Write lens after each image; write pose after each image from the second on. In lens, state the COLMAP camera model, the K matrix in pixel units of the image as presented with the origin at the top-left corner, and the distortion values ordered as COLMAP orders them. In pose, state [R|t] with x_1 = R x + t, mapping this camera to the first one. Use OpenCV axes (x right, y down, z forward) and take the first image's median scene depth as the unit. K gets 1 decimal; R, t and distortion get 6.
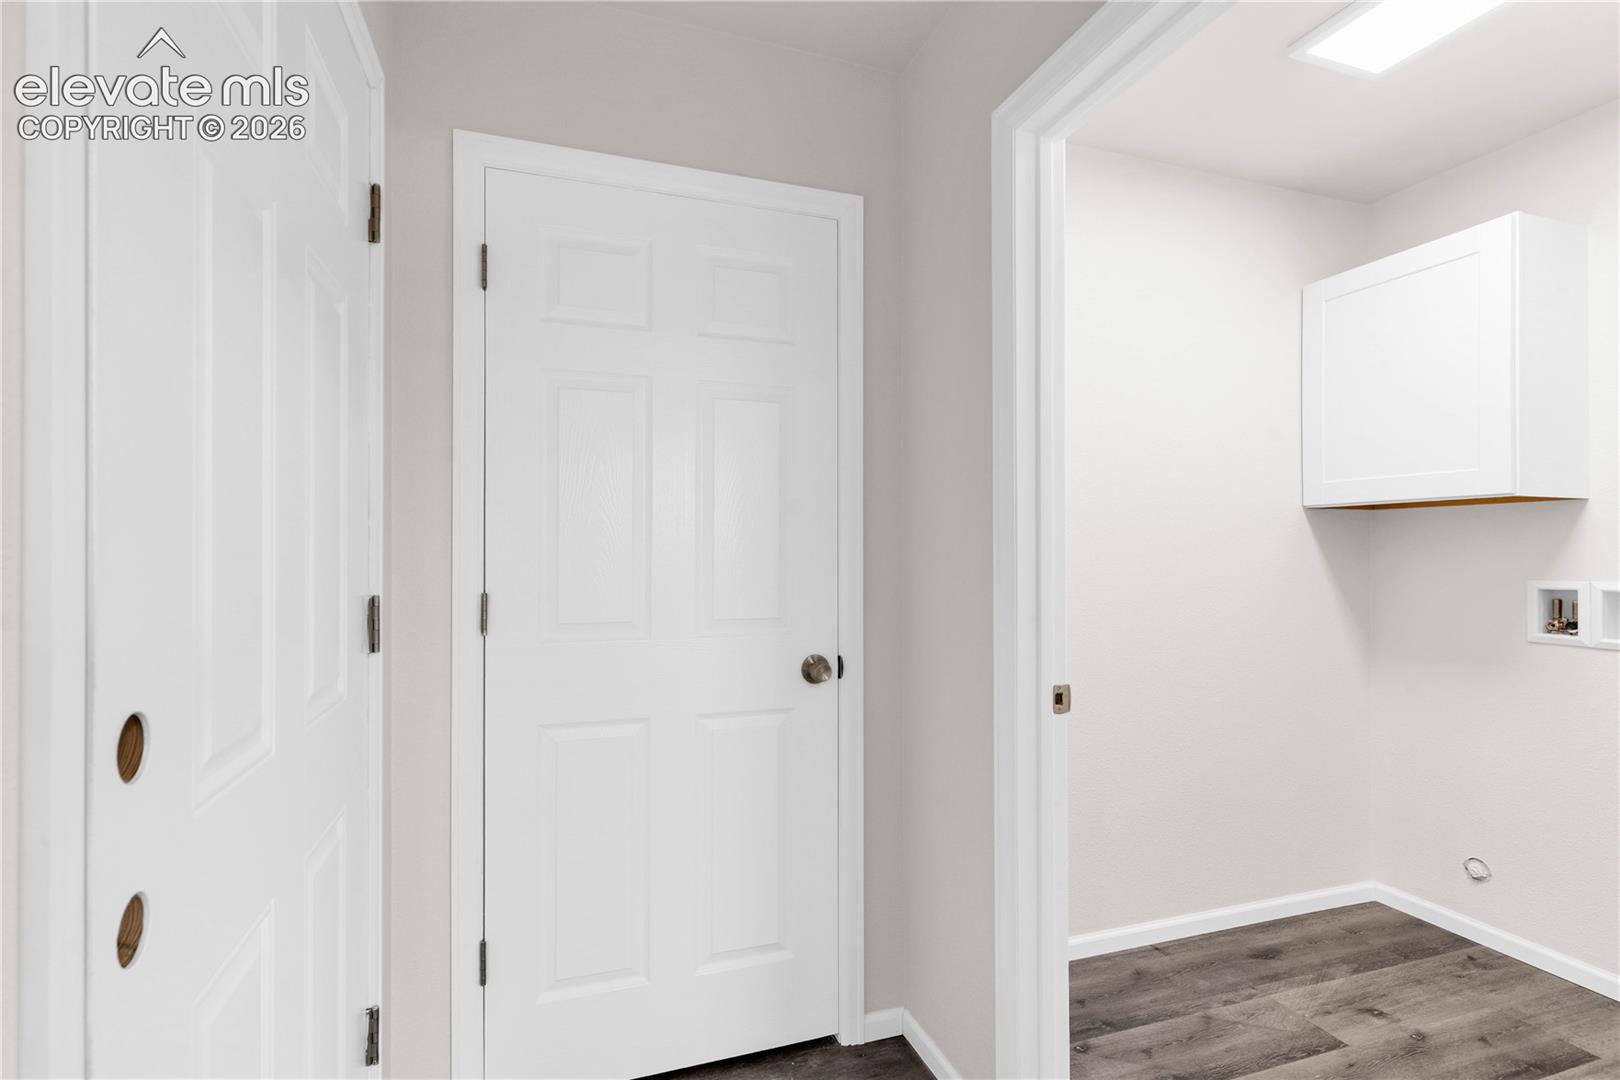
lens RADIAL K [[795.6, 0, 819.9], [0, 795.6, 549.8], [0, 0, 1]] dist [-0.000788, -0.000115]
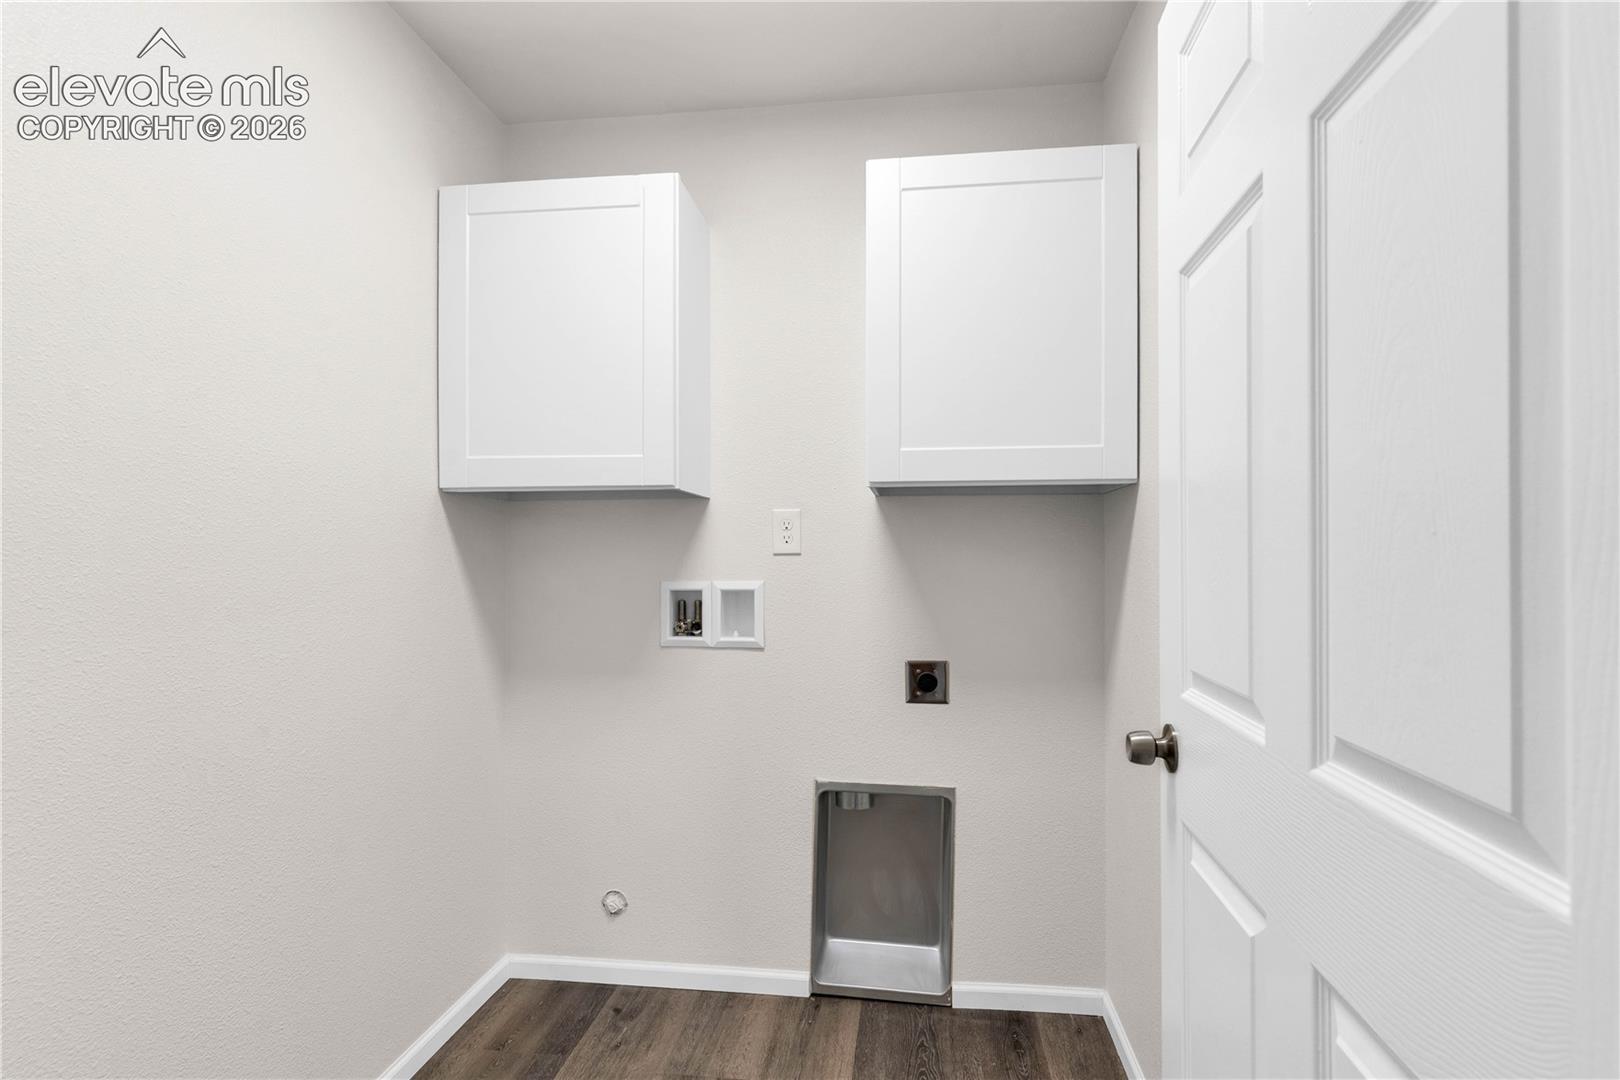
lens RADIAL K [[795.6, 0, 819.9], [0, 795.6, 549.8], [0, 0, 1]] dist [-0.000788, -0.000115]
pose [[0.457699, 0.002783, 0.889103, 0.136335], [-0.005657, 0.999984, -0.000218, -0.000018], [-0.889089, -0.004929, 0.457707, 0.402556]]
